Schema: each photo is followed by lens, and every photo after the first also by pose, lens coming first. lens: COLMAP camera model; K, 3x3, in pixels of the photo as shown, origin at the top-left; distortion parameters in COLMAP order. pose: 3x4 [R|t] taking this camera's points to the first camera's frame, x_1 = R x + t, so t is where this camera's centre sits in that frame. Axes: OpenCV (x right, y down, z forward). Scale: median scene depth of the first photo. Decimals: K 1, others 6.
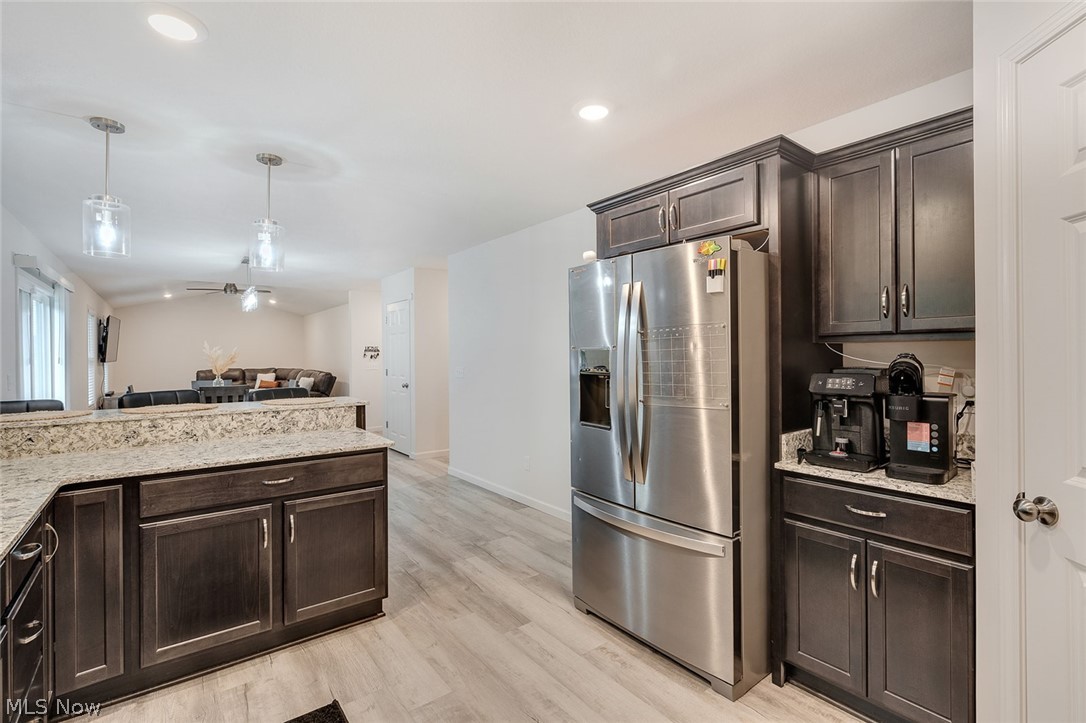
lens RADIAL K [[496.0, 0, 539.8], [0, 496.0, 354.1], [0, 0, 1]] dist [0.000480, 0.000402]
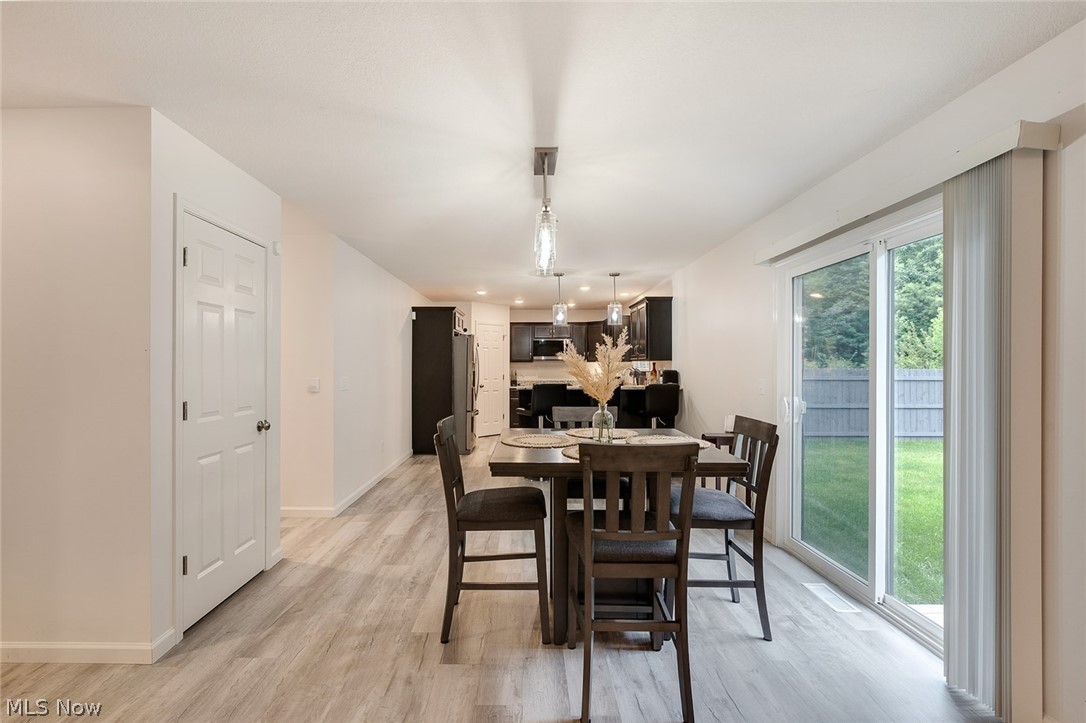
lens RADIAL K [[501.2, 0, 526.8], [0, 501.2, 365.3], [0, 0, 1]] dist [-0.000448, 0.000030]
pose [[-0.797529, 0.005444, 0.603256, -1.824193], [0.003217, 0.999983, -0.004770, 0.020438], [-0.603272, -0.001863, -0.797534, 2.947549]]
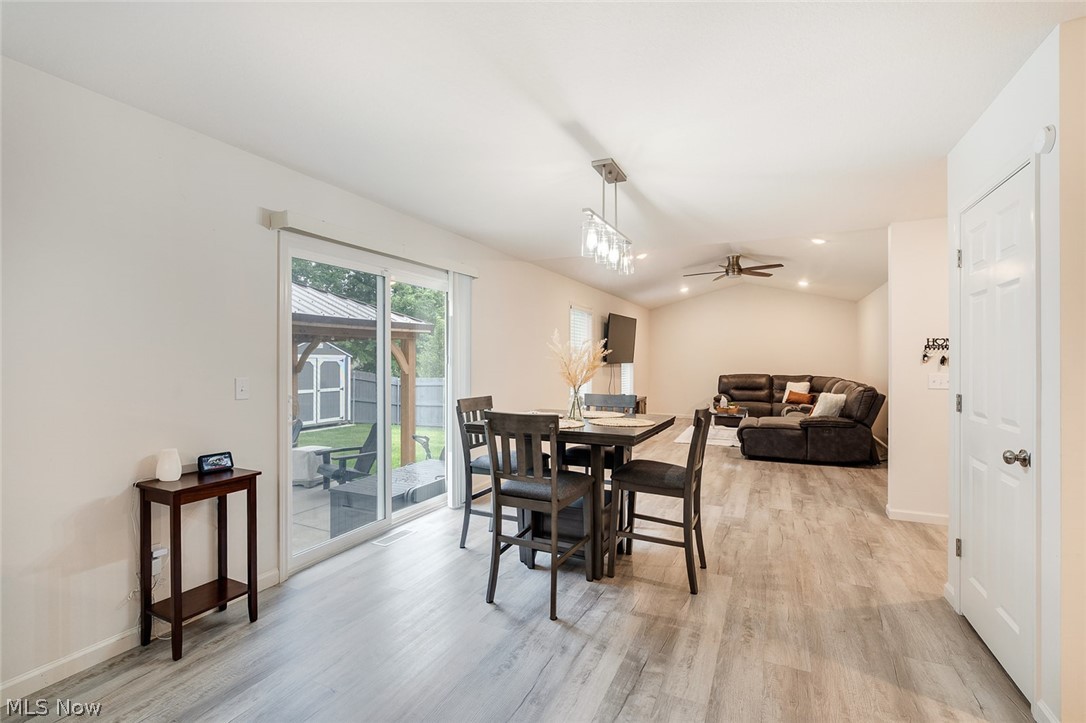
lens RADIAL K [[493.2, 0, 543.0], [0, 493.2, 361.5], [0, 0, 1]] dist [0.007677, 0.000266]
pose [[0.463384, 0.010706, -0.886093, -0.335960], [-0.004728, 0.999943, 0.009609, 0.011716], [0.886145, -0.000263, 0.463408, 1.469275]]
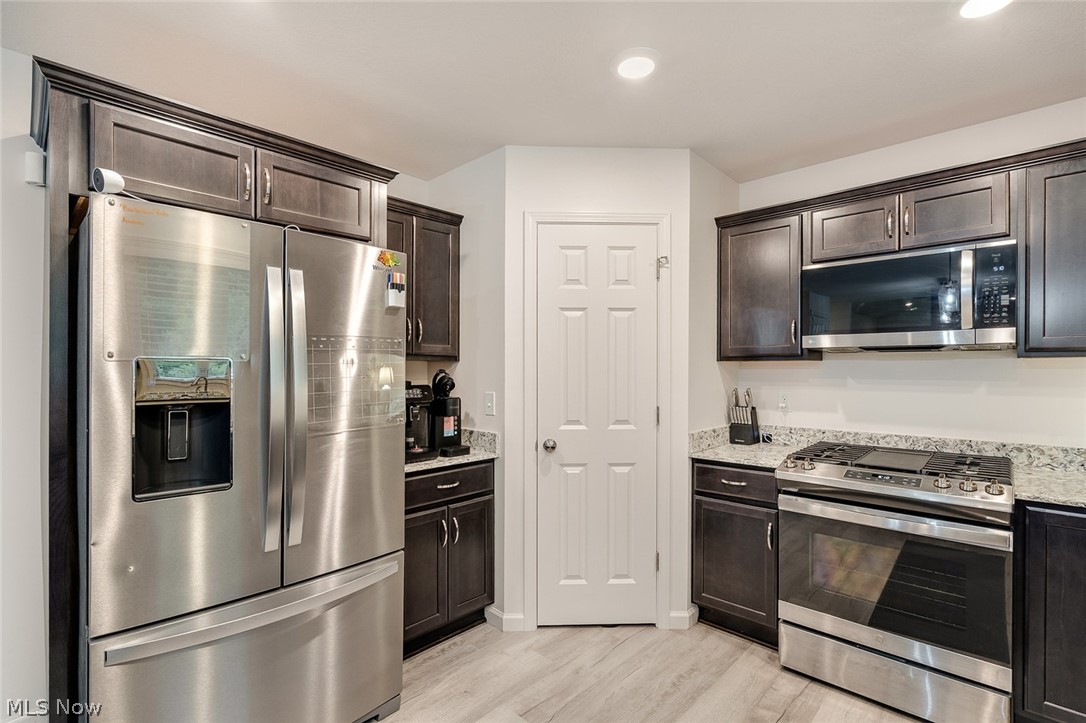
lens RADIAL K [[504.8, 0, 541.7], [0, 504.8, 369.3], [0, 0, 1]] dist [-0.003549, -0.000302]
pose [[-0.160757, 0.004294, 0.986985, -0.477294], [-0.001191, 0.999989, -0.004544, 0.002844], [-0.986993, -0.001906, -0.160750, 0.614675]]
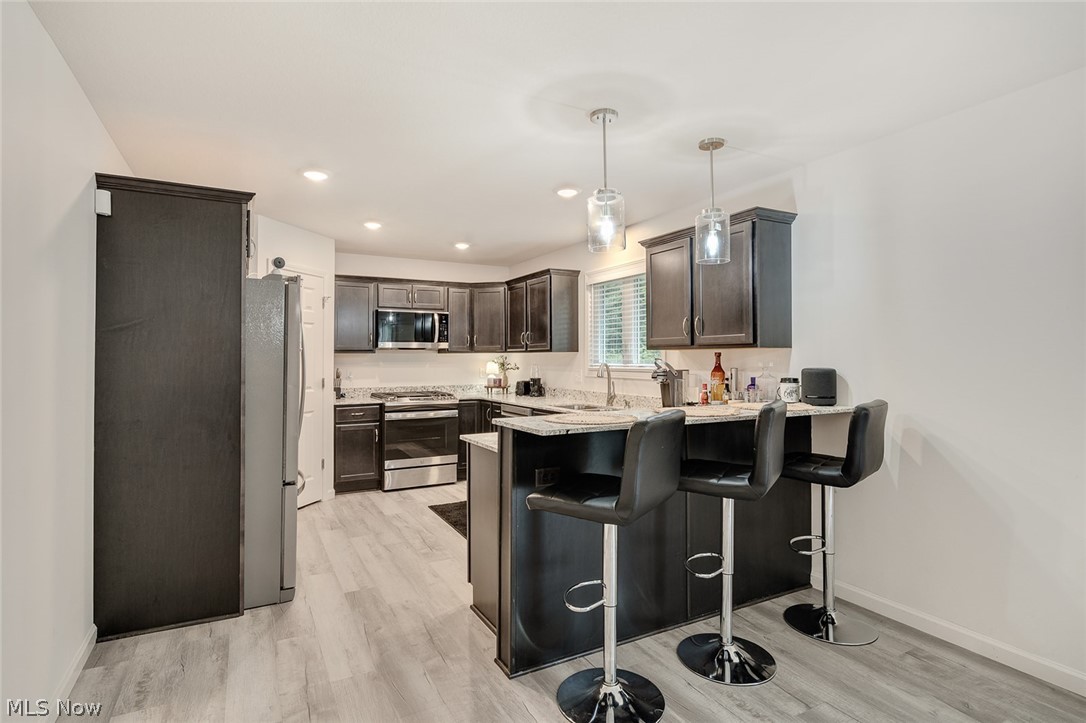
lens RADIAL K [[547.2, 0, 540.9], [0, 547.2, 353.4], [0, 0, 1]] dist [0.000416, 0.000311]
pose [[-0.988024, 0.009475, 0.154009, -0.596129], [0.007824, 0.999905, -0.011319, 0.011156], [-0.154102, -0.009978, -0.988005, 1.971281]]
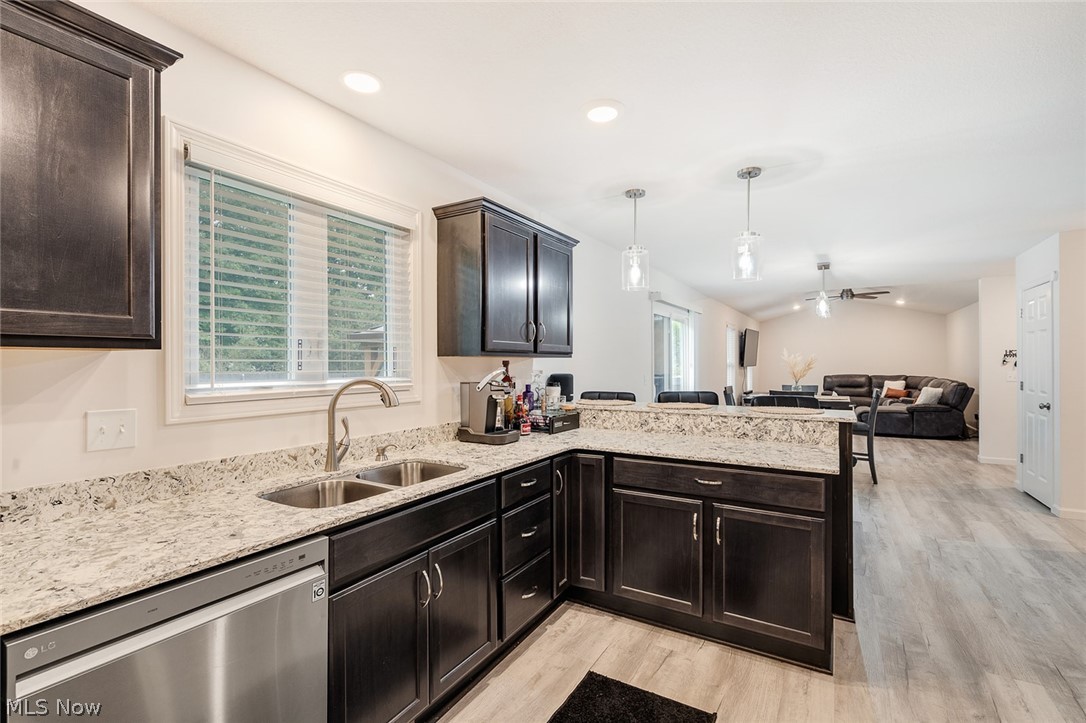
lens RADIAL K [[492.7, 0, 537.0], [0, 492.7, 364.0], [0, 0, 1]] dist [-0.000294, 0.000023]
pose [[0.366380, 0.007781, -0.930433, 0.255980], [0.001015, 0.999961, 0.008762, -0.004926], [0.930465, -0.004155, 0.366357, 0.220662]]
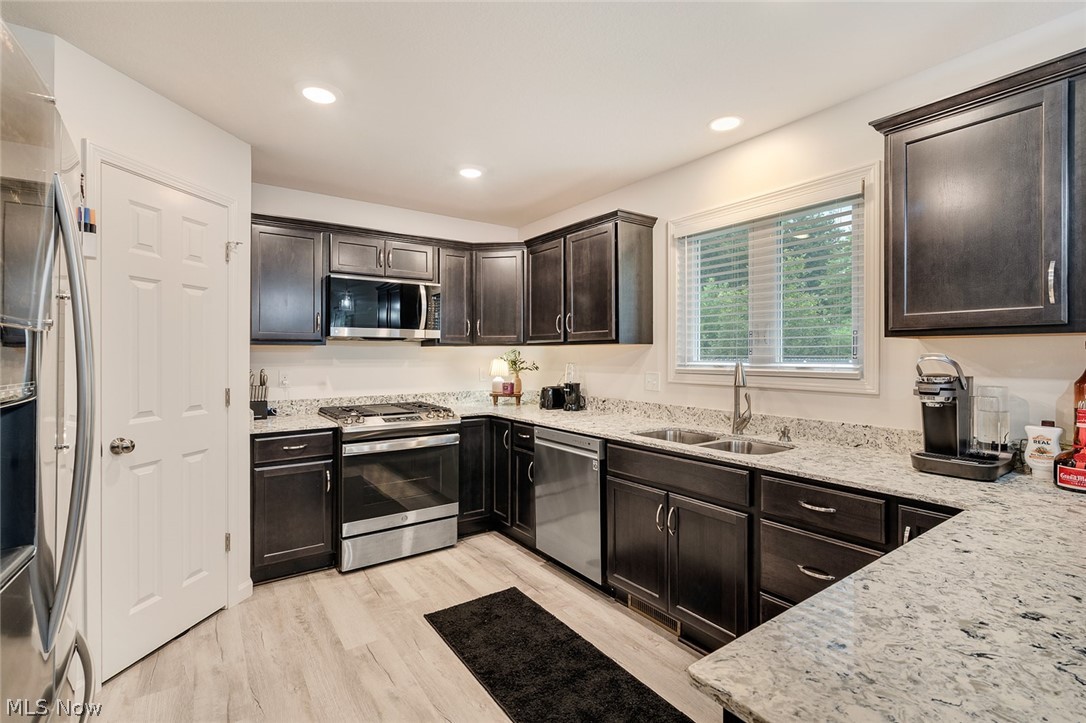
lens RADIAL K [[496.0, 0, 539.8], [0, 496.0, 354.1], [0, 0, 1]] dist [0.000480, 0.000402]
pose [[-0.999127, 0.006549, 0.041249, -0.206269], [0.006442, 0.999976, -0.002725, 0.009639], [-0.041266, -0.002457, -0.999145, 1.160860]]
